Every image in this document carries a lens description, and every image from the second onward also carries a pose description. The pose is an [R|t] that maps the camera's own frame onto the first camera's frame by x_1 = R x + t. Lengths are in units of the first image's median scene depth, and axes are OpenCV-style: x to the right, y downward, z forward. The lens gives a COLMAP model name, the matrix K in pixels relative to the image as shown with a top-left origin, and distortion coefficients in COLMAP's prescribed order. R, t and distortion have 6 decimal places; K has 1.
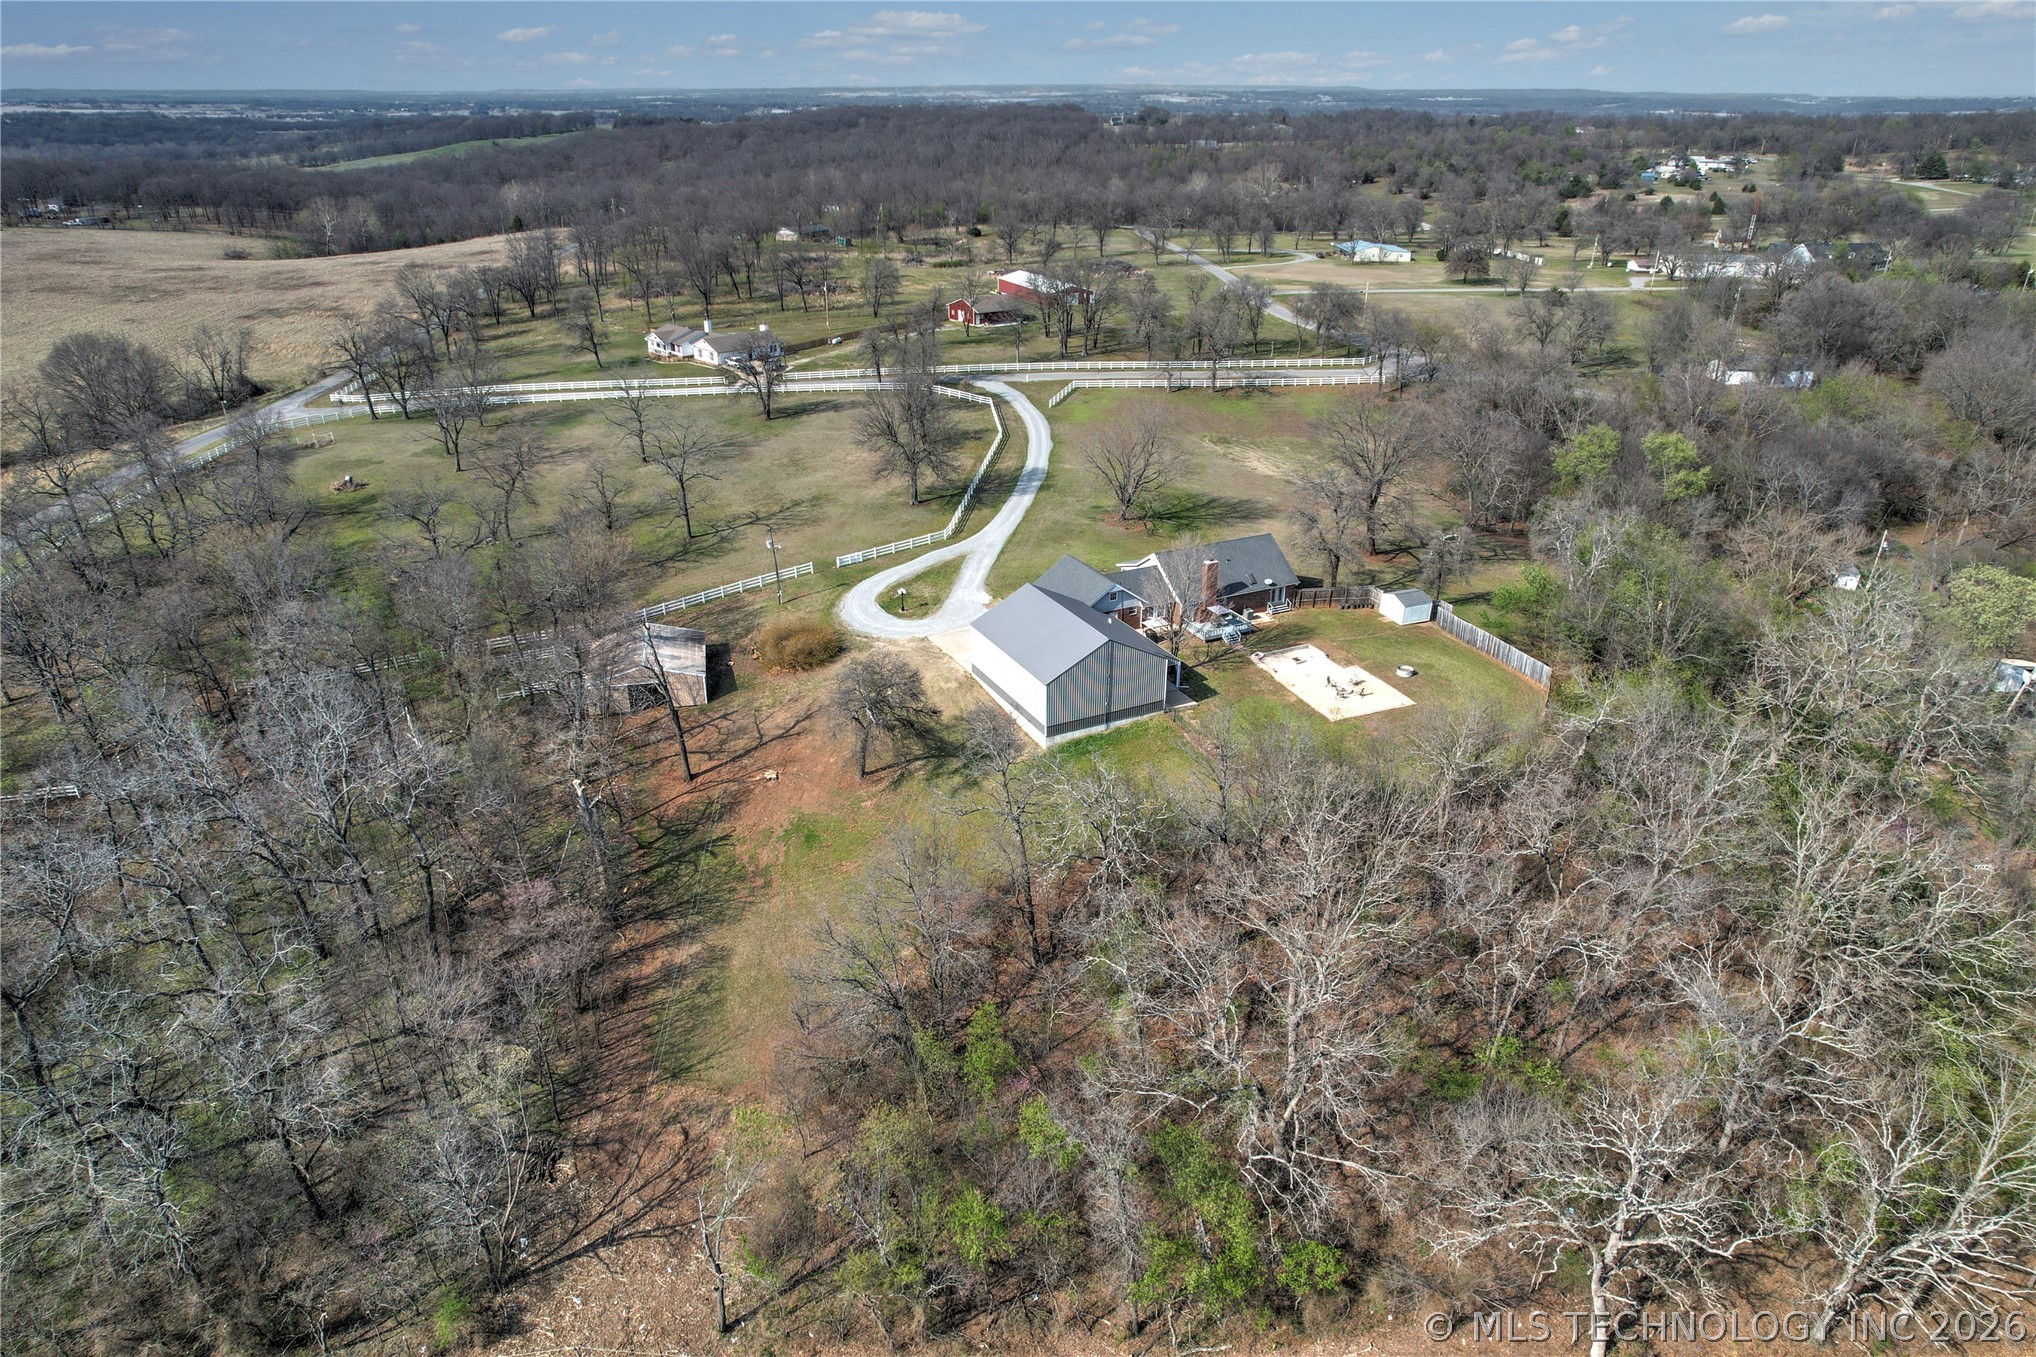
lens RADIAL K [[1297.7, 0, 1018.0], [0, 1297.7, 678.5], [0, 0, 1]] dist [-0.077702, 0.069140]
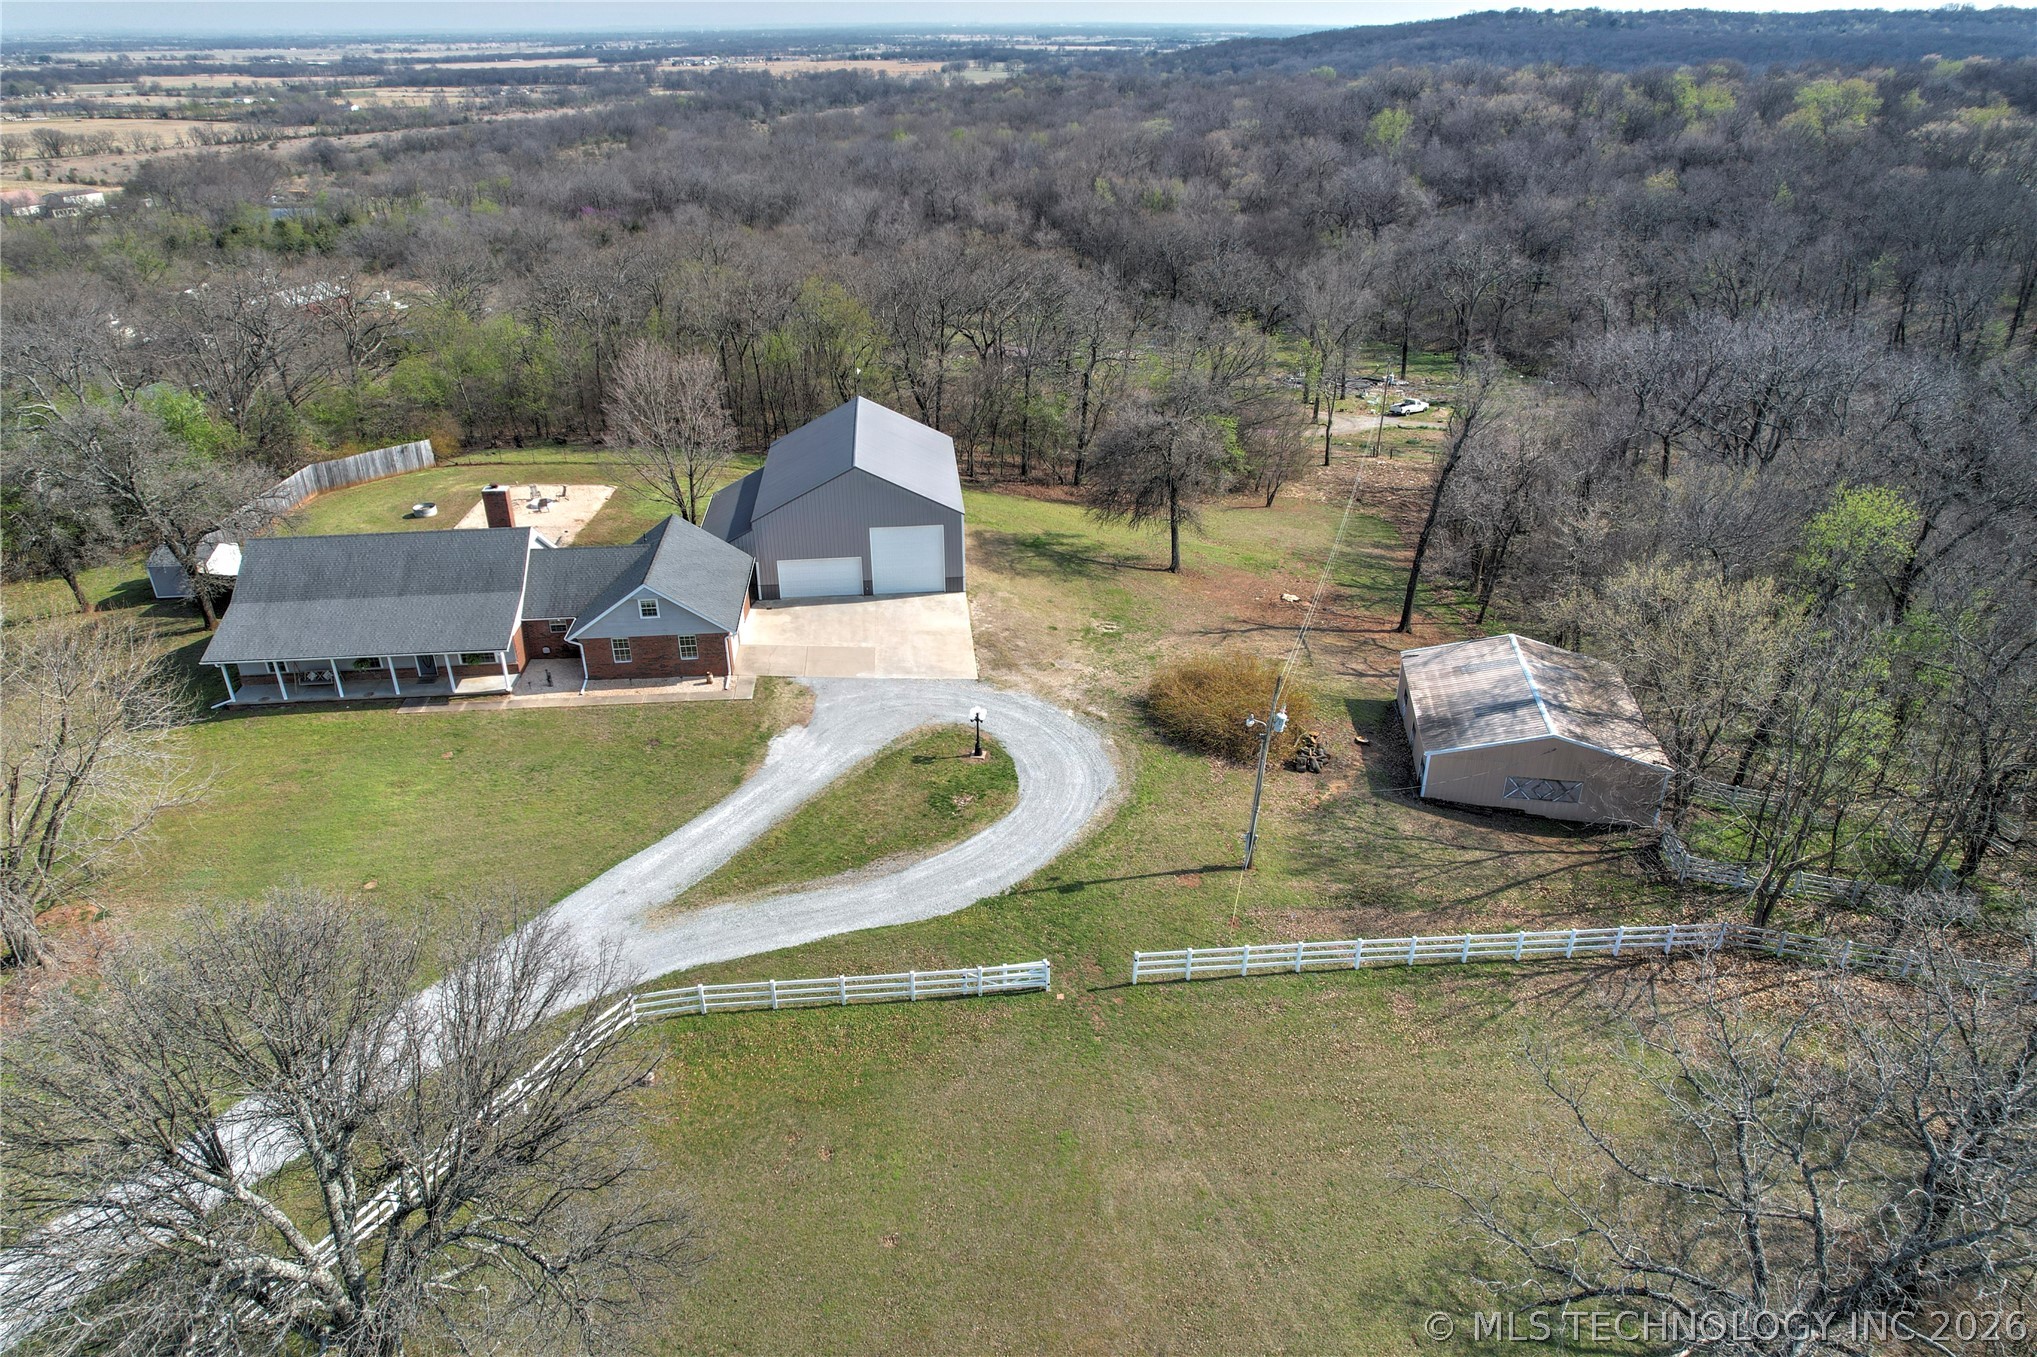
lens RADIAL K [[1298.3, 0, 1018.5], [0, 1298.3, 678.5], [0, 0, 1]] dist [-0.077702, 0.069140]
pose [[-0.930944, -0.163230, 0.326649, -0.217532], [0.157616, 0.627292, 0.762668, -0.363345], [-0.329394, 0.761486, -0.558246, 1.104455]]
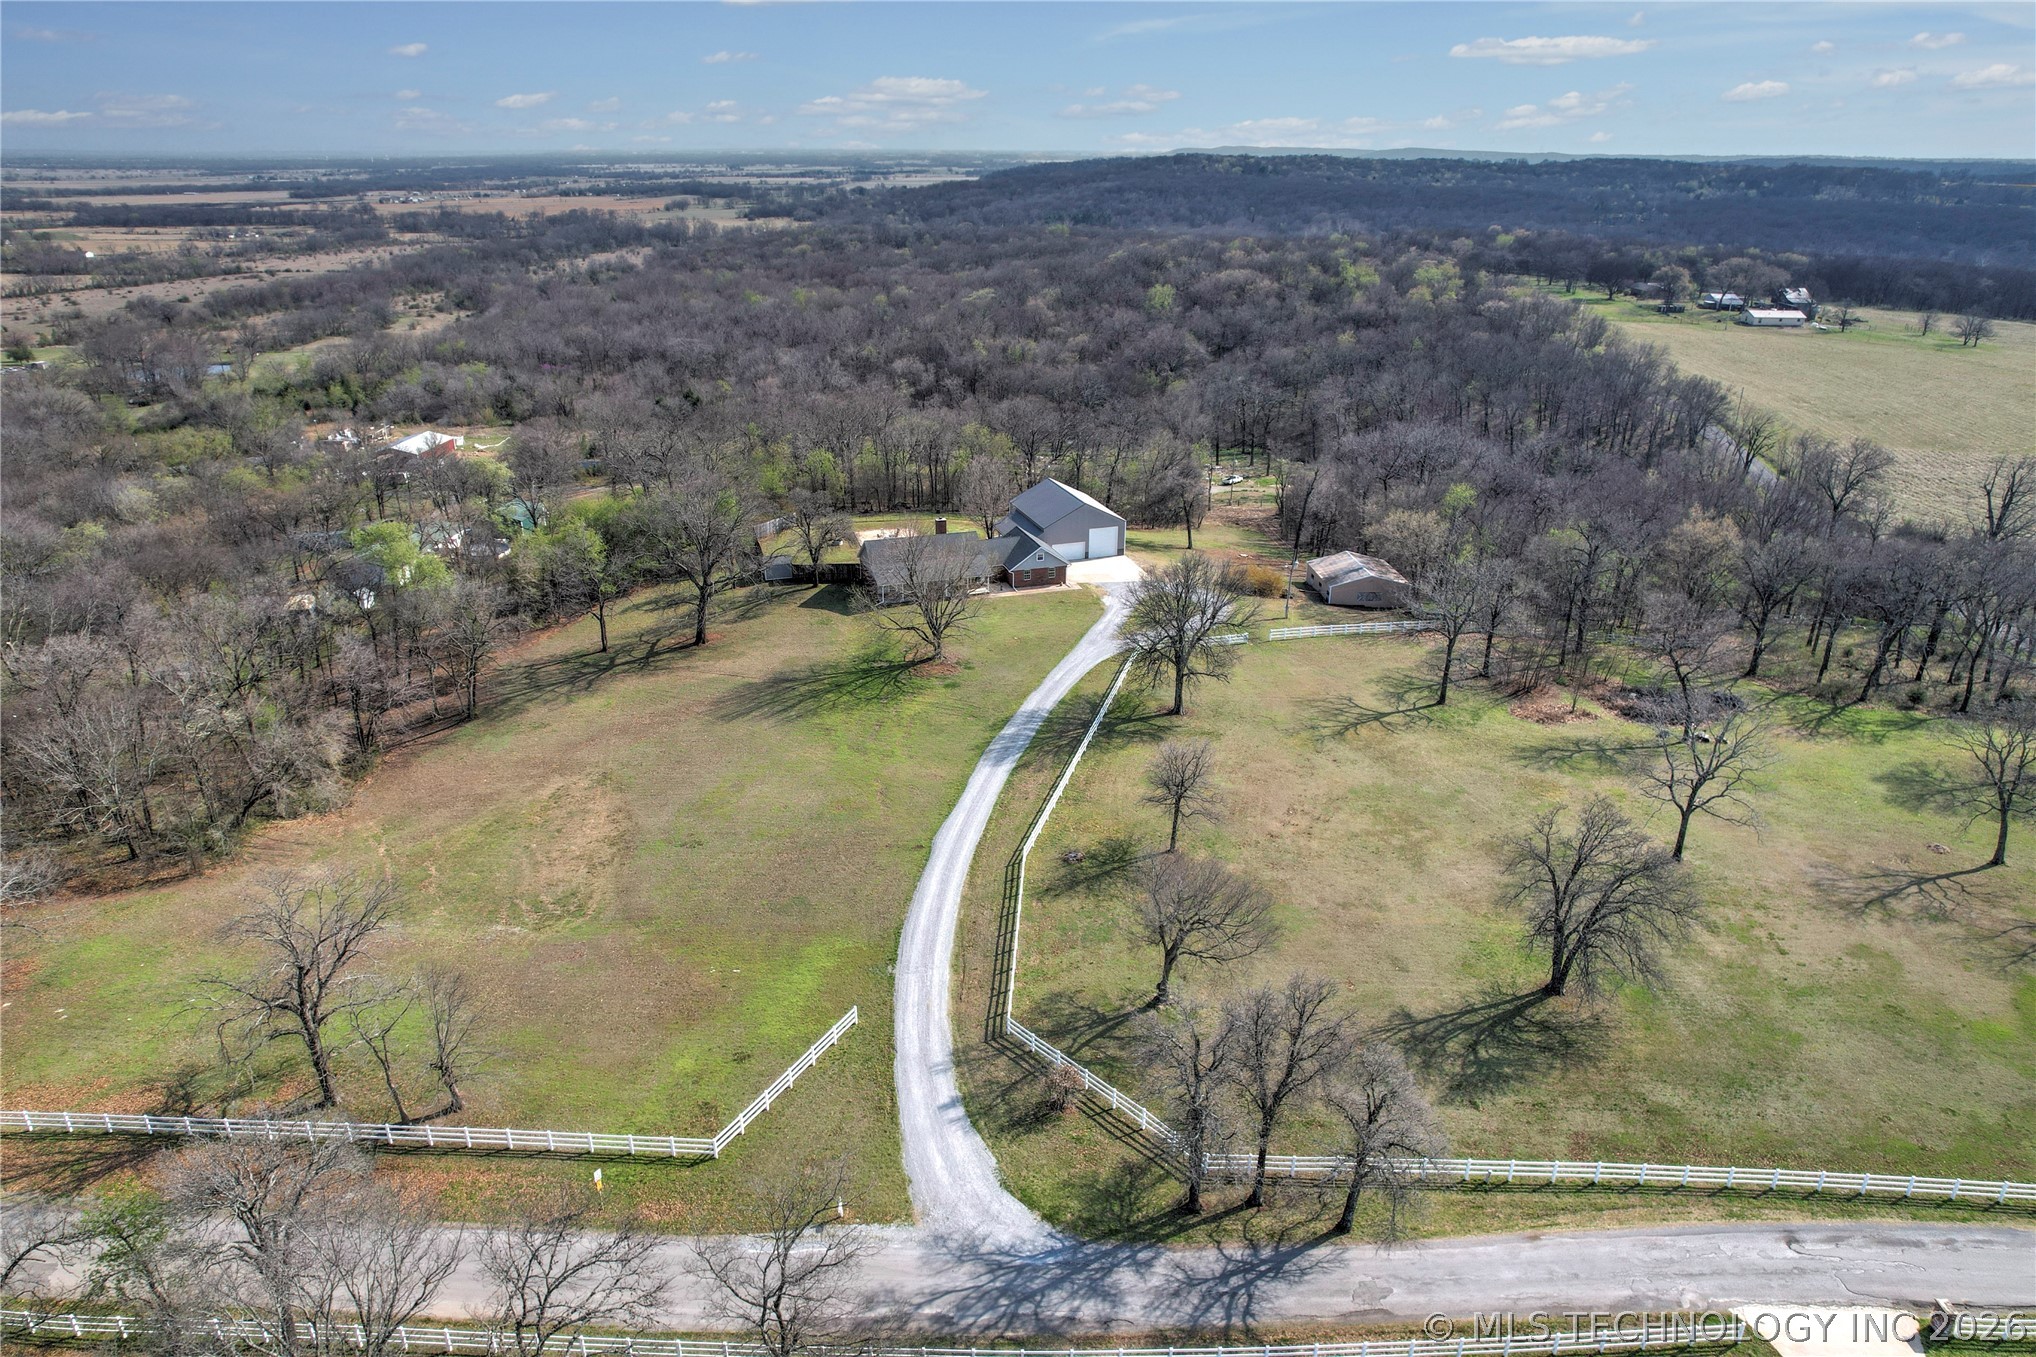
lens RADIAL K [[1297.7, 0, 1018.0], [0, 1297.7, 678.5], [0, 0, 1]] dist [-0.077702, 0.069140]
pose [[-0.989464, -0.058473, 0.132445, -0.096291], [0.057848, 0.678940, 0.731912, -0.798007], [-0.132719, 0.731862, -0.668404, 1.689089]]
